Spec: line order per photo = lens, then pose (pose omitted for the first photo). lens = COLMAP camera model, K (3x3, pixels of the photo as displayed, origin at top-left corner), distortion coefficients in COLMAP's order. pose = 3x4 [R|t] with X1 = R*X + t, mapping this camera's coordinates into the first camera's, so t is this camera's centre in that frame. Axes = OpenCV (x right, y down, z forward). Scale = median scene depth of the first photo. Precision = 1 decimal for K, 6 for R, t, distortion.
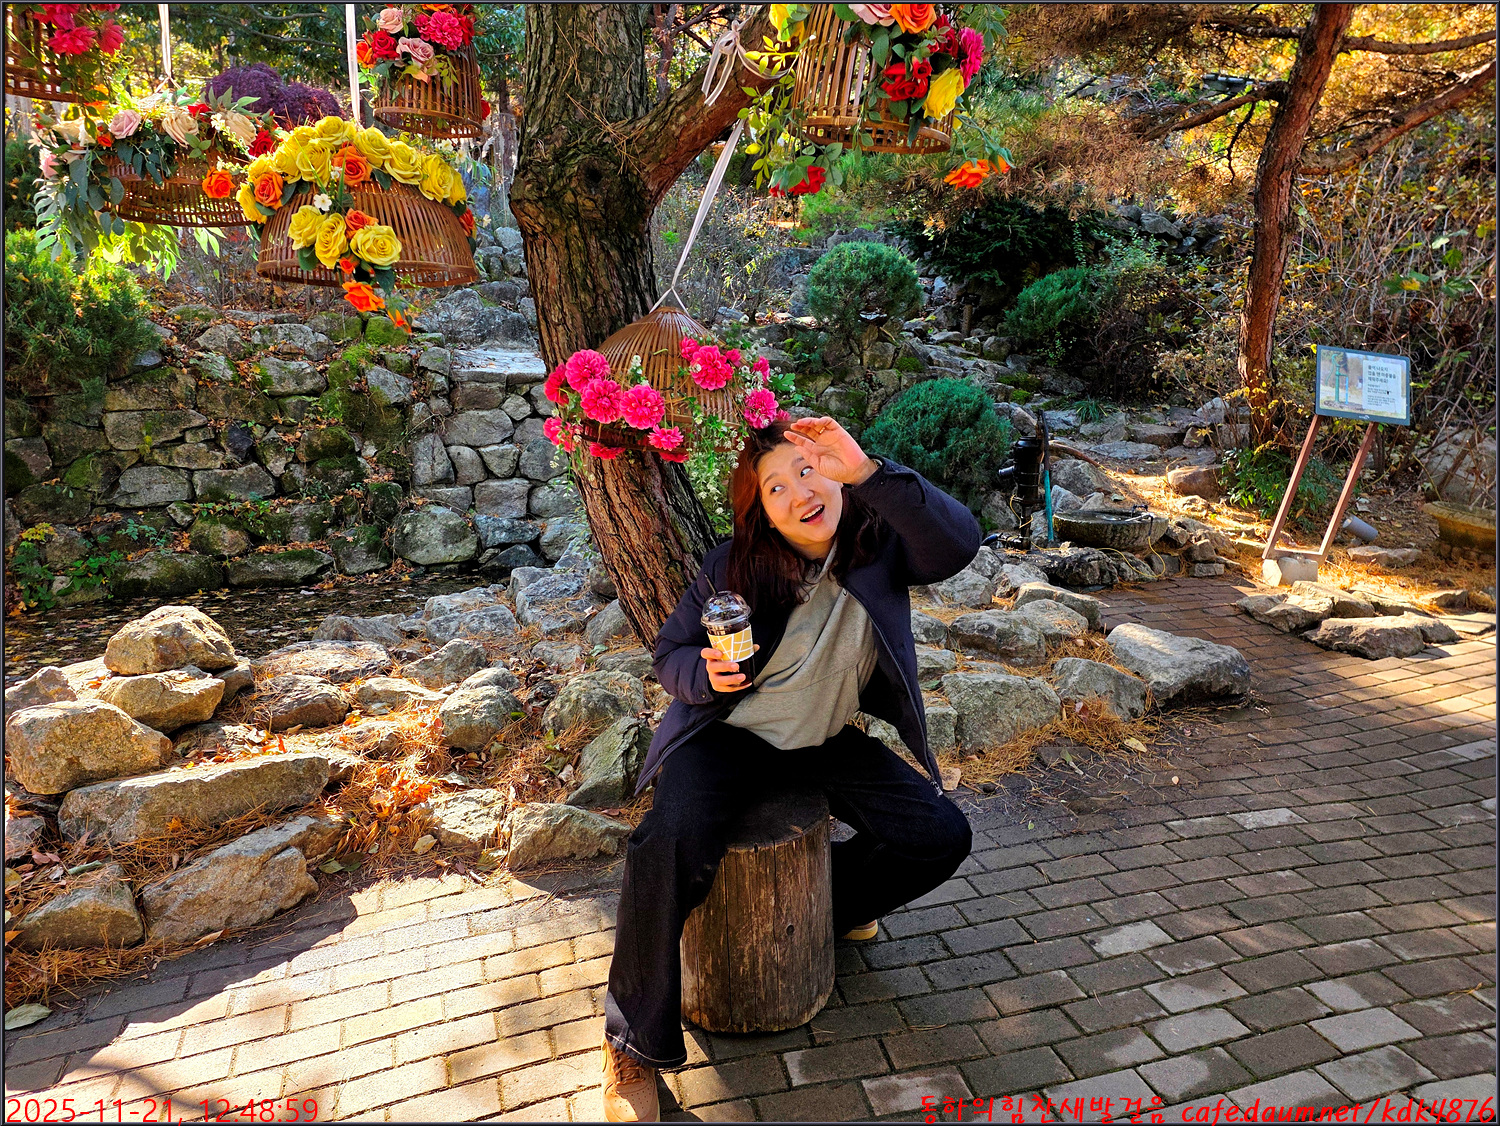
lens RADIAL K [[983.2, 0, 760.7], [0, 983.2, 561.7], [0, 0, 1]] dist [0.075925, -0.053399]
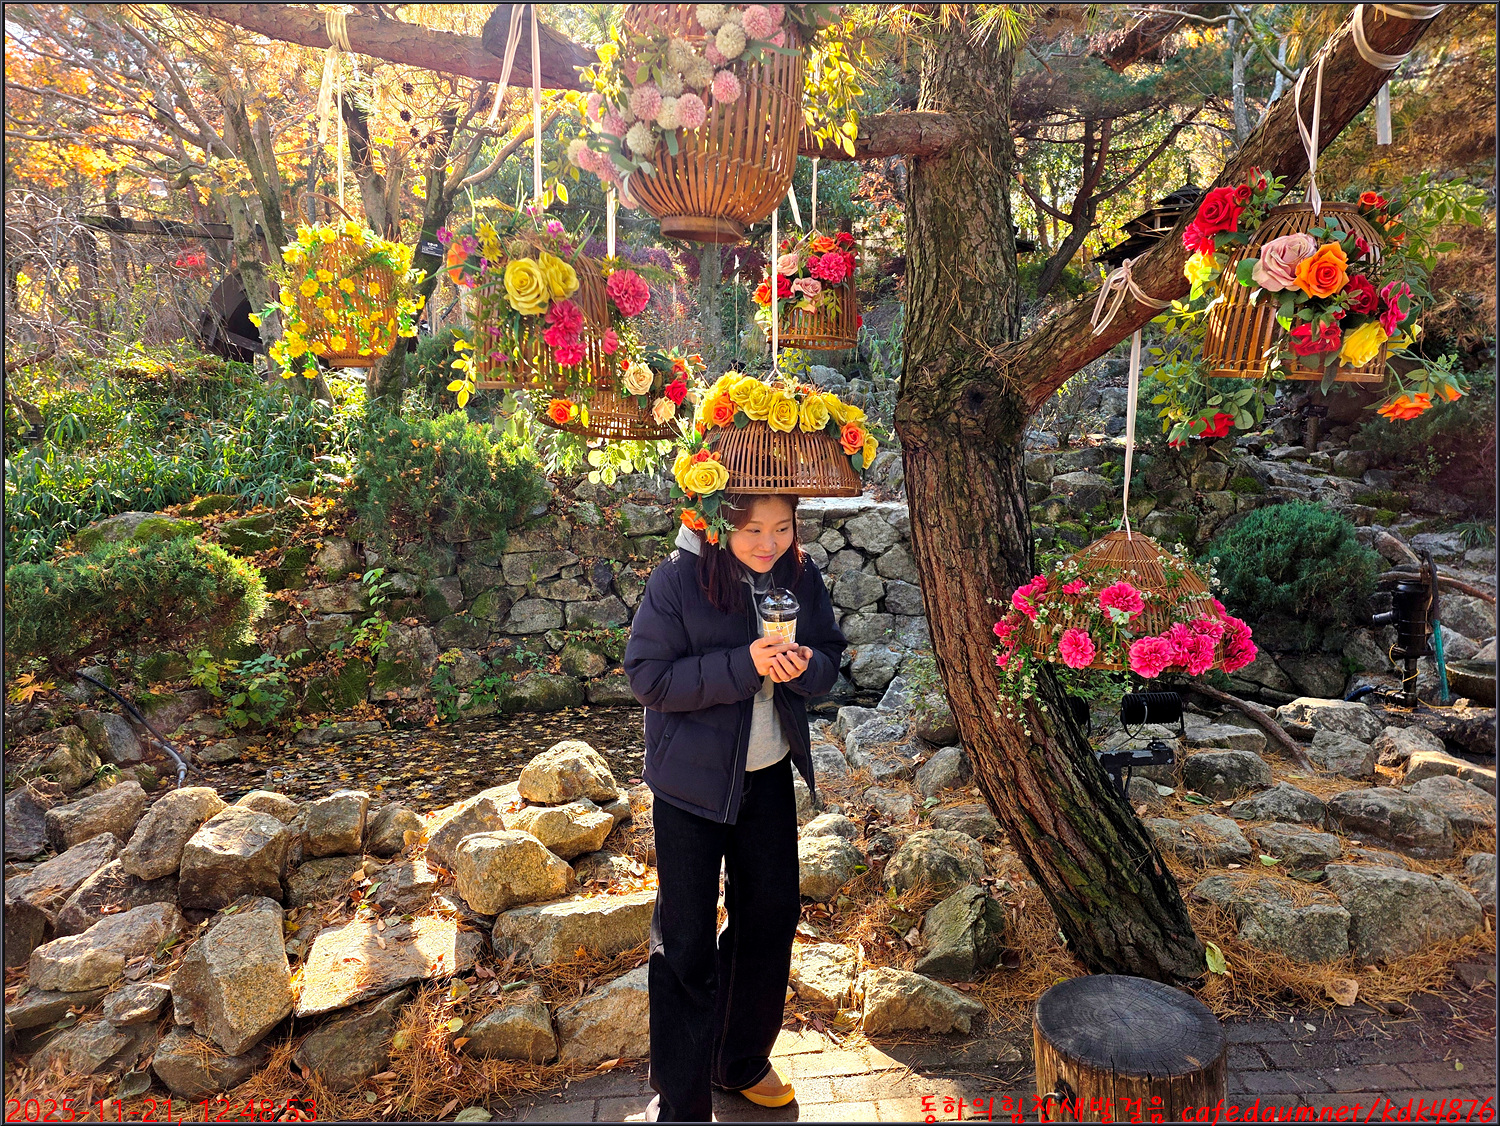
lens RADIAL K [[983.2, 0, 743.6], [0, 983.2, 564.0], [0, 0, 1]] dist [0.075925, -0.053399]
pose [[0.957707, 0.001779, -0.287740, -0.065962], [-0.027201, 0.996063, -0.084375, -0.072200], [0.286457, 0.088634, 0.953984, -0.054670]]
